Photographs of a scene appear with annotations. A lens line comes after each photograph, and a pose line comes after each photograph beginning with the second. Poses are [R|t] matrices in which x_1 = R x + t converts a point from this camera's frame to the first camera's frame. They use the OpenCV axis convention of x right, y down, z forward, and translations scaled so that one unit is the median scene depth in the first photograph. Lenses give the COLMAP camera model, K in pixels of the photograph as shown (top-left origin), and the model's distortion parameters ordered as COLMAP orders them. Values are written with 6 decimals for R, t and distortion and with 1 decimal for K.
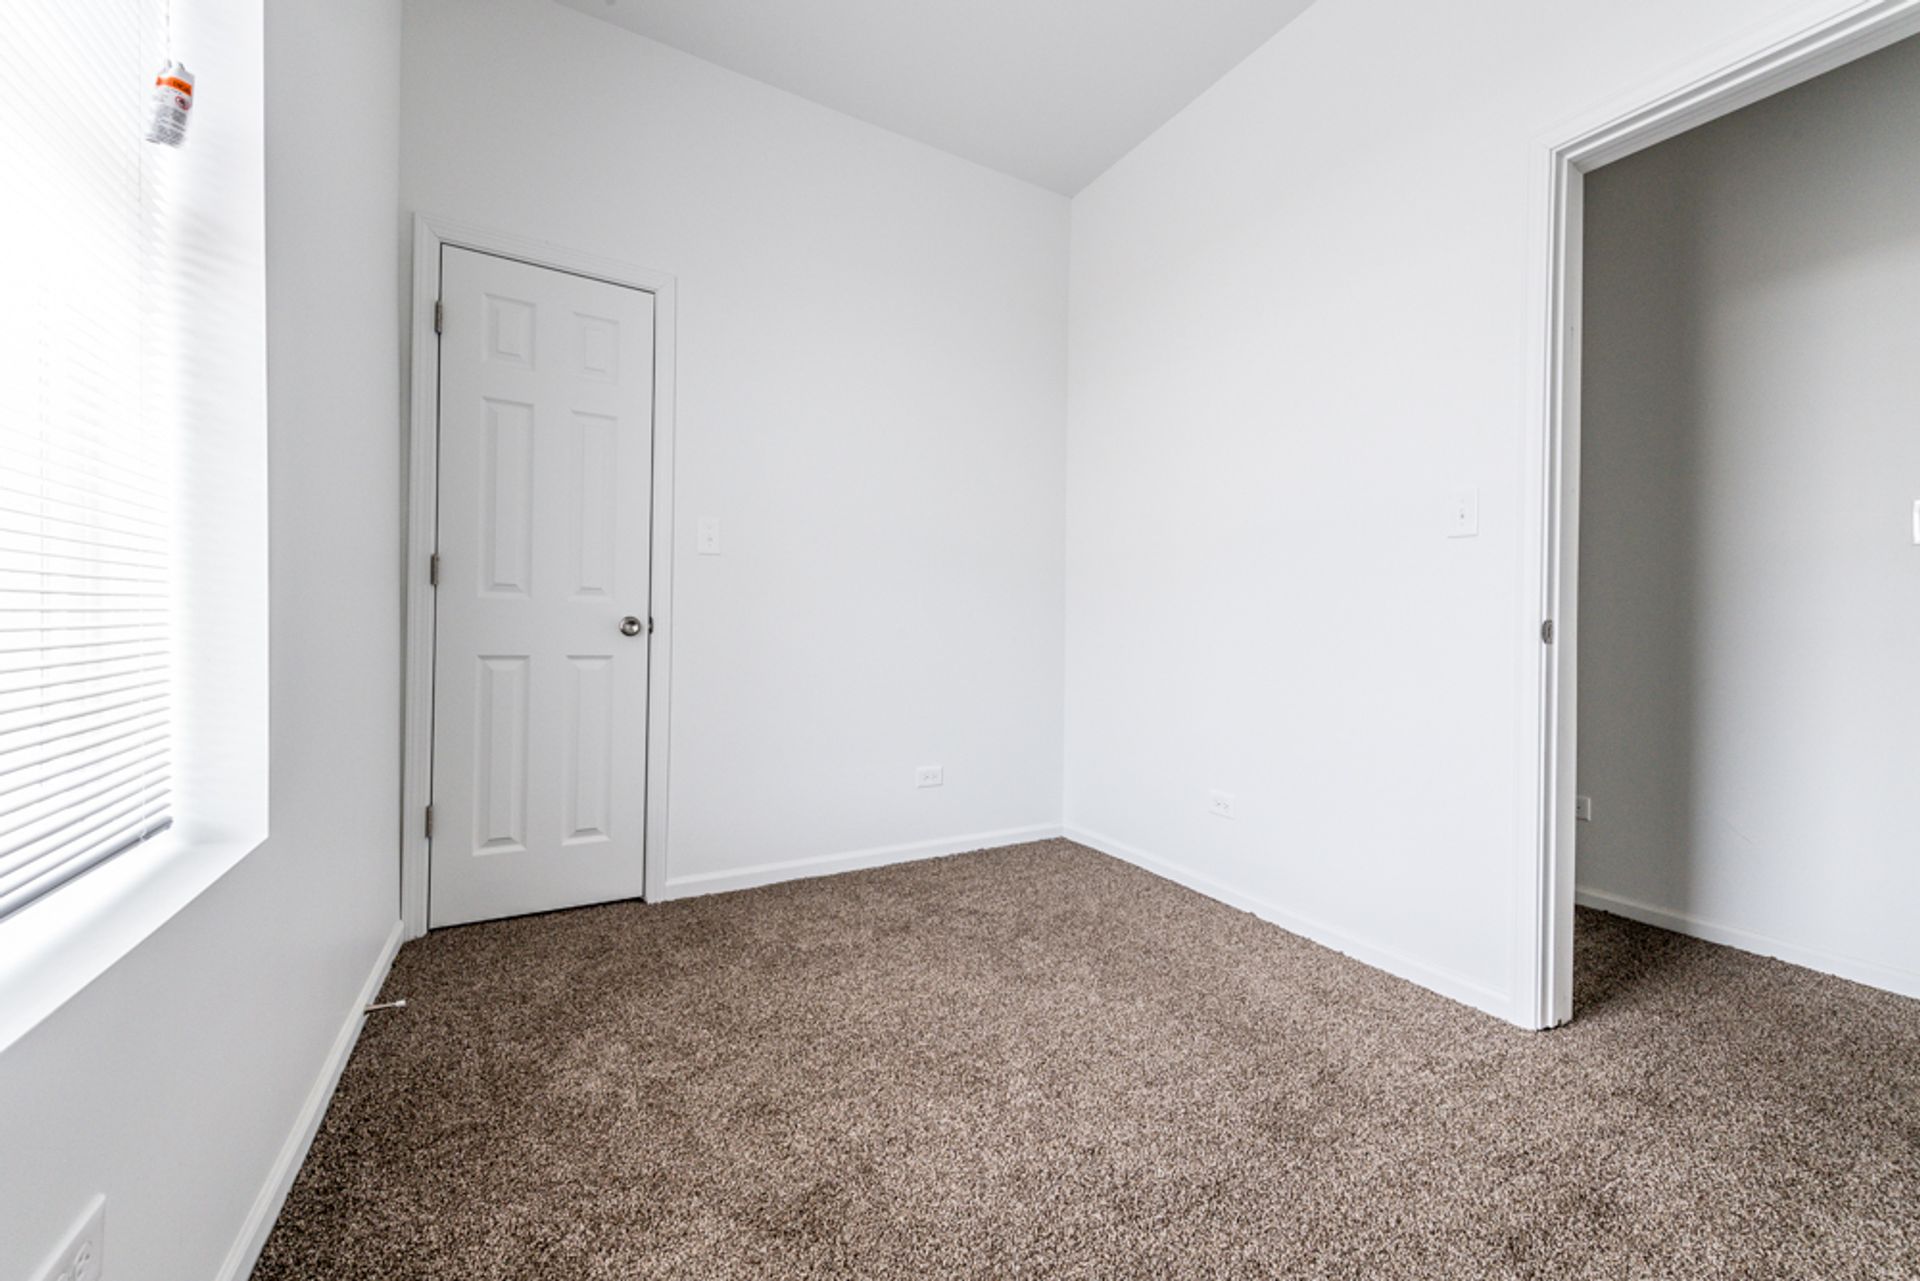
lens RADIAL K [[817.5, 0, 957.3], [0, 817.5, 614.2], [0, 0, 1]] dist [0.014658, -0.005175]
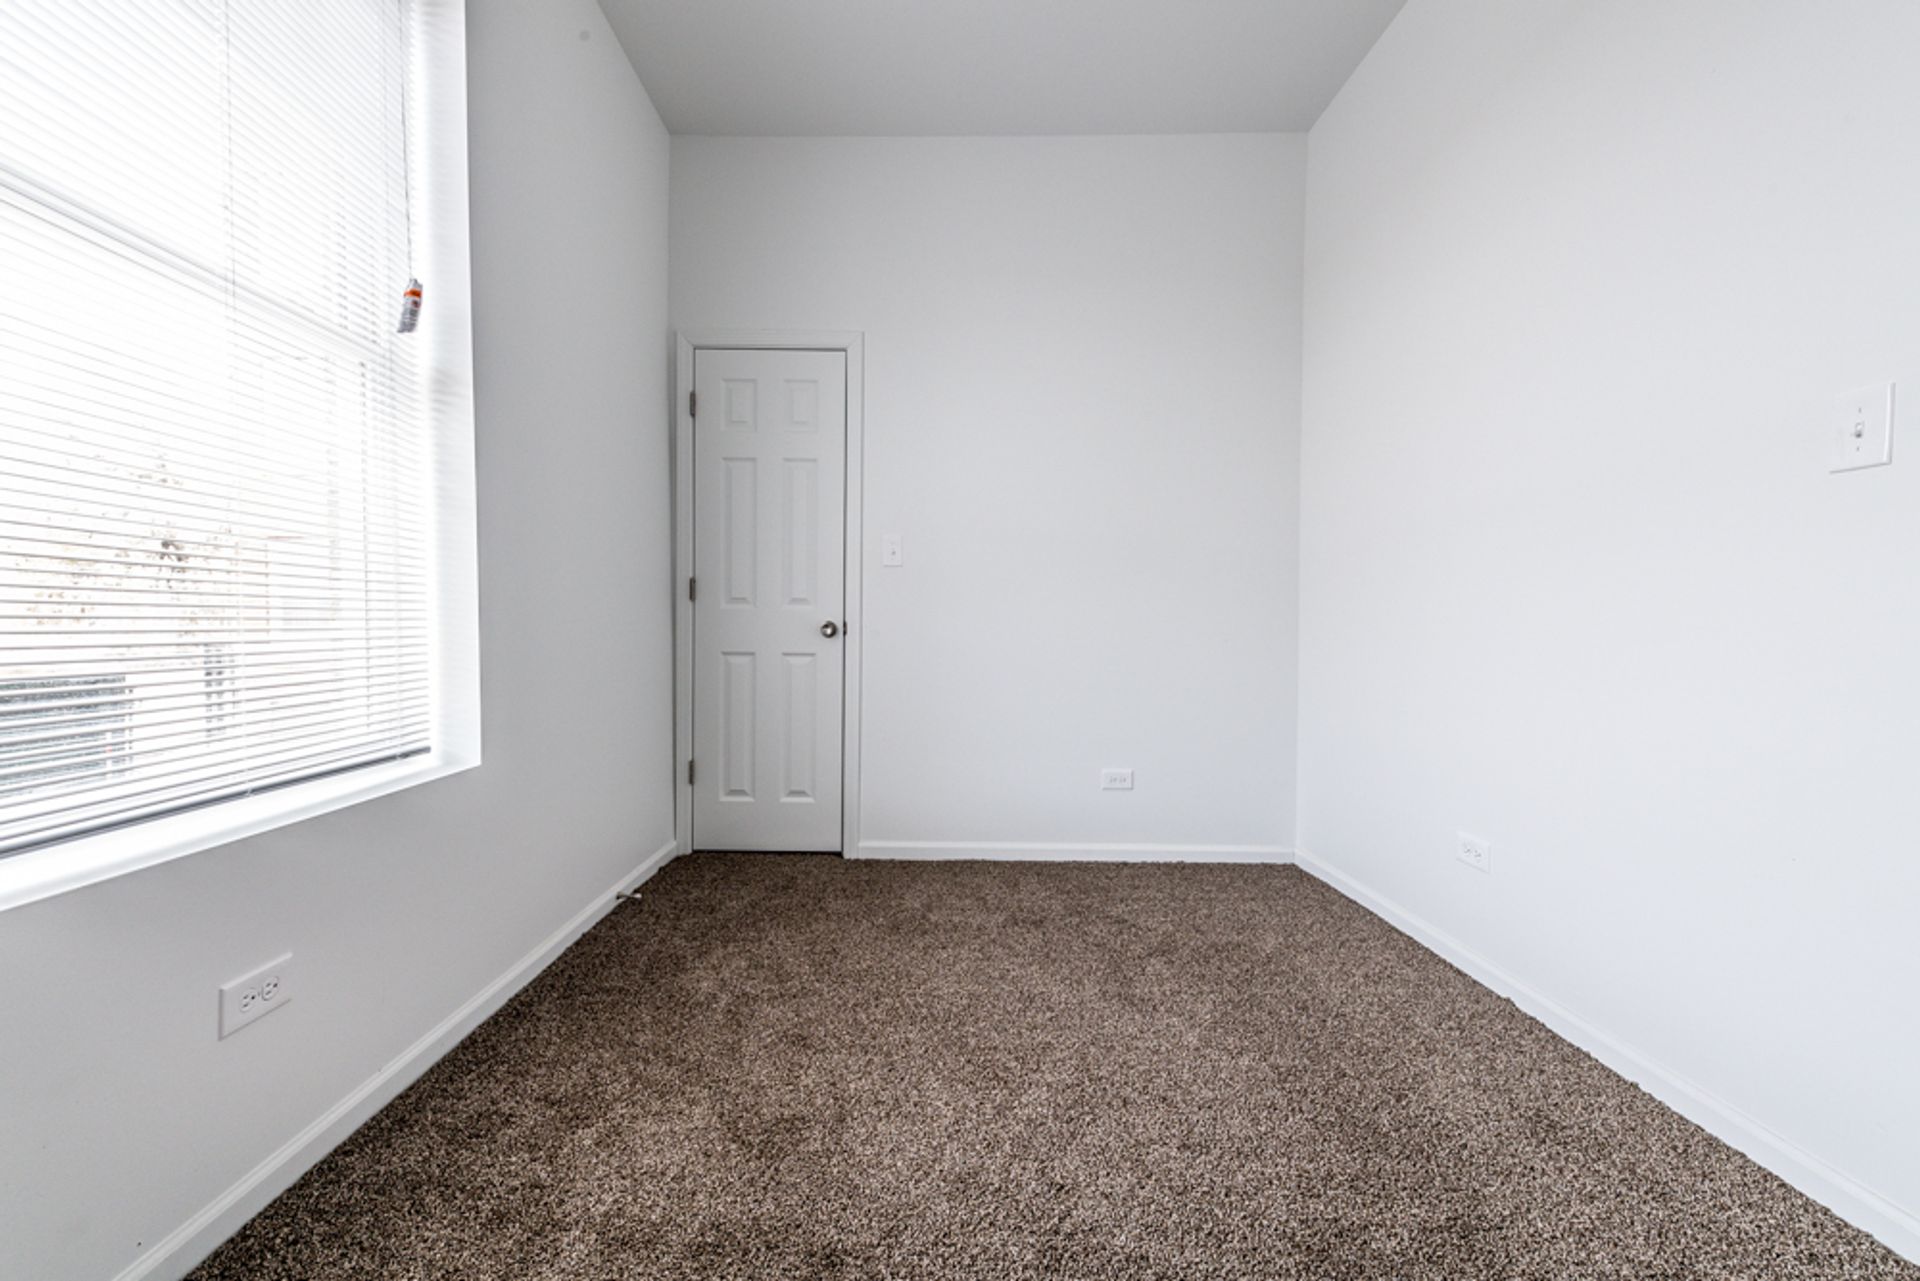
lens RADIAL K [[745.4, 0, 872.2], [0, 745.4, 632.4], [0, 0, 1]] dist [0.012912, -0.004188]
pose [[0.838947, -0.007144, -0.544166, 0.289318], [0.015220, 0.999831, 0.010338, 0.009951], [0.544000, -0.016956, 0.838914, 0.118947]]
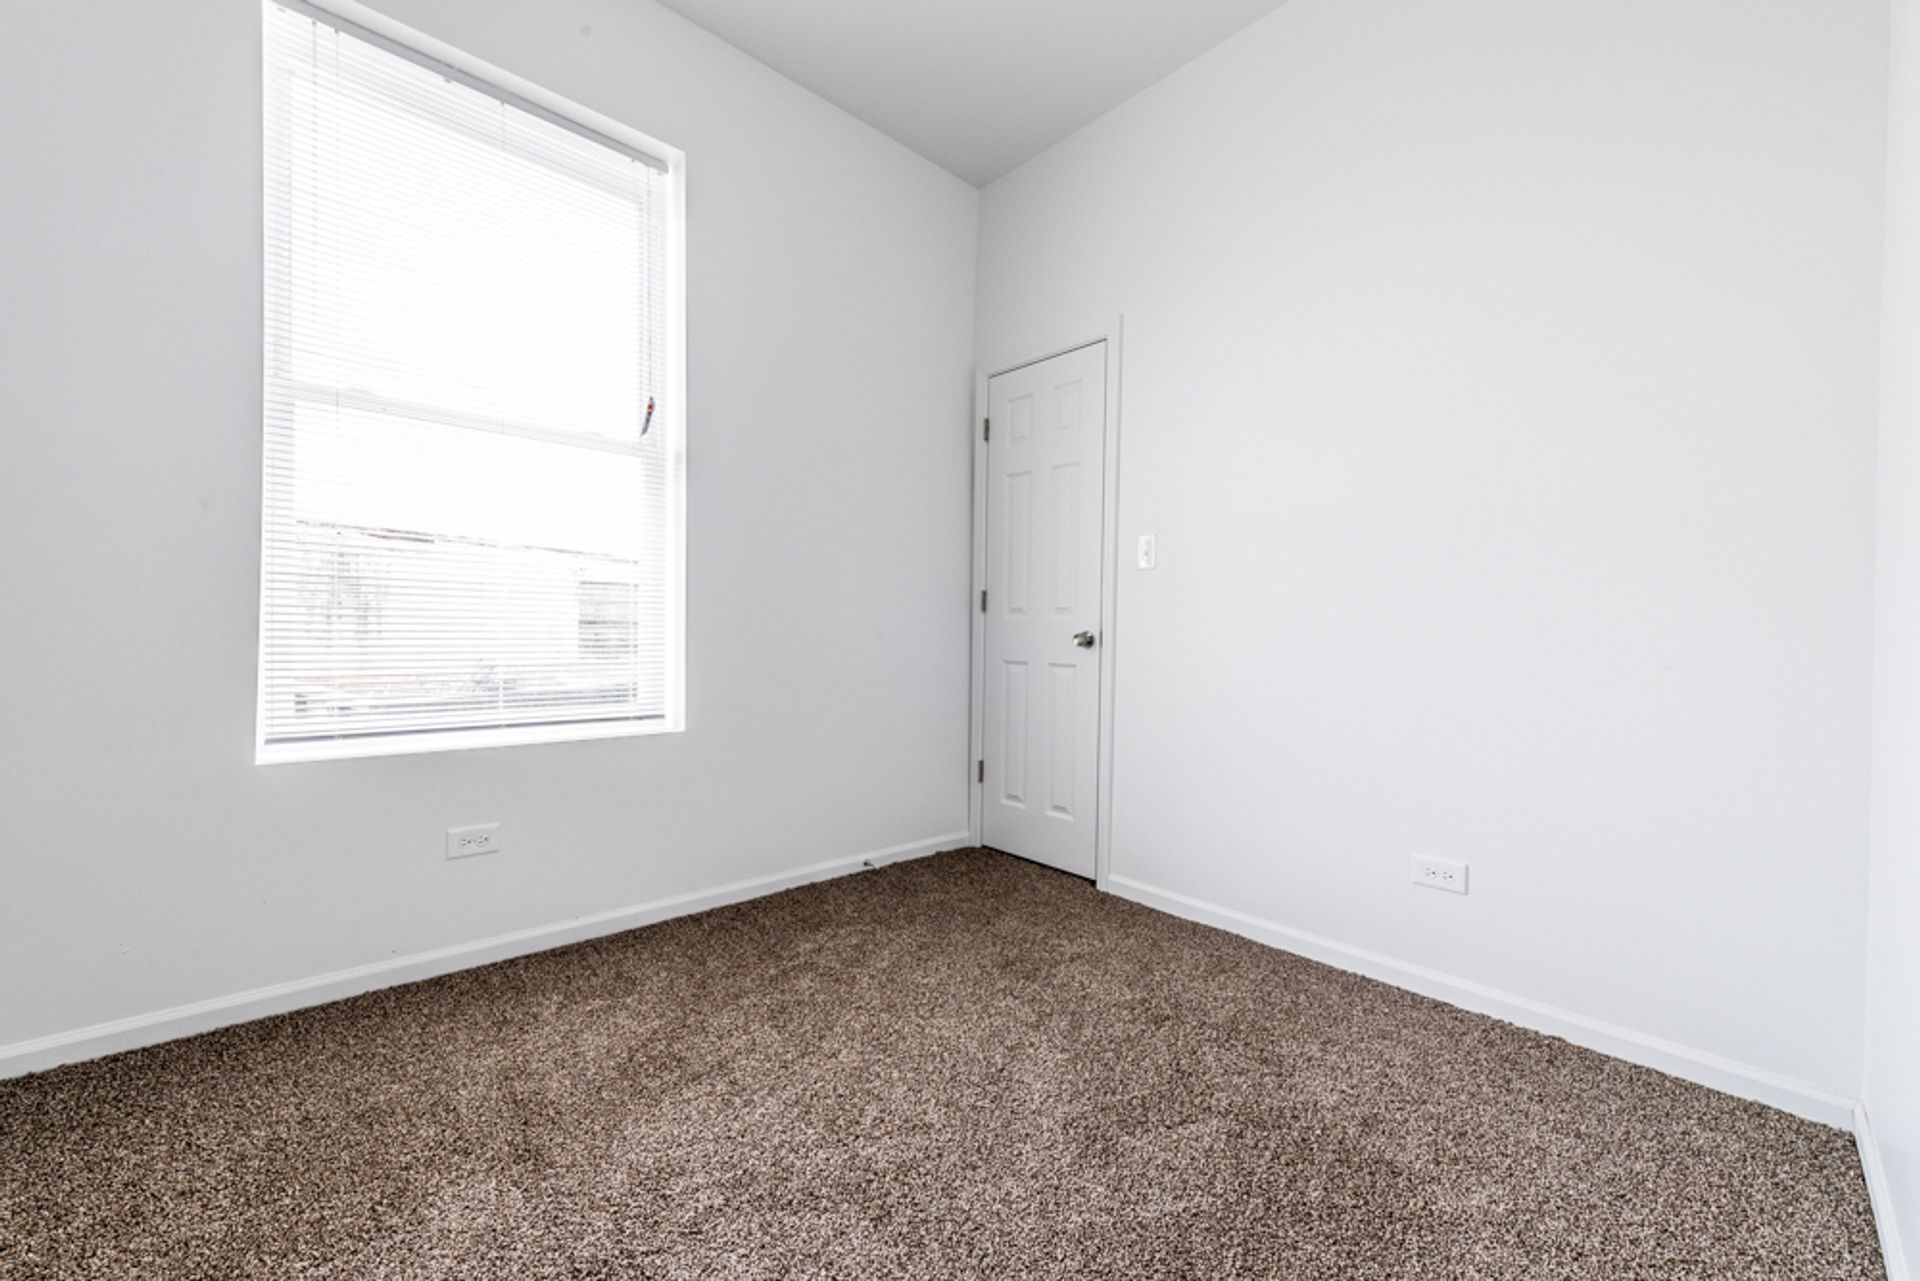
lens RADIAL K [[729.0, 0, 985.8], [0, 729.0, 633.0], [0, 0, 1]] dist [0.009065, -0.000203]
pose [[0.211625, -0.012917, -0.977265, 0.635534], [0.000427, 0.999914, -0.013124, 0.020616], [0.977351, 0.002360, 0.211613, 0.723388]]
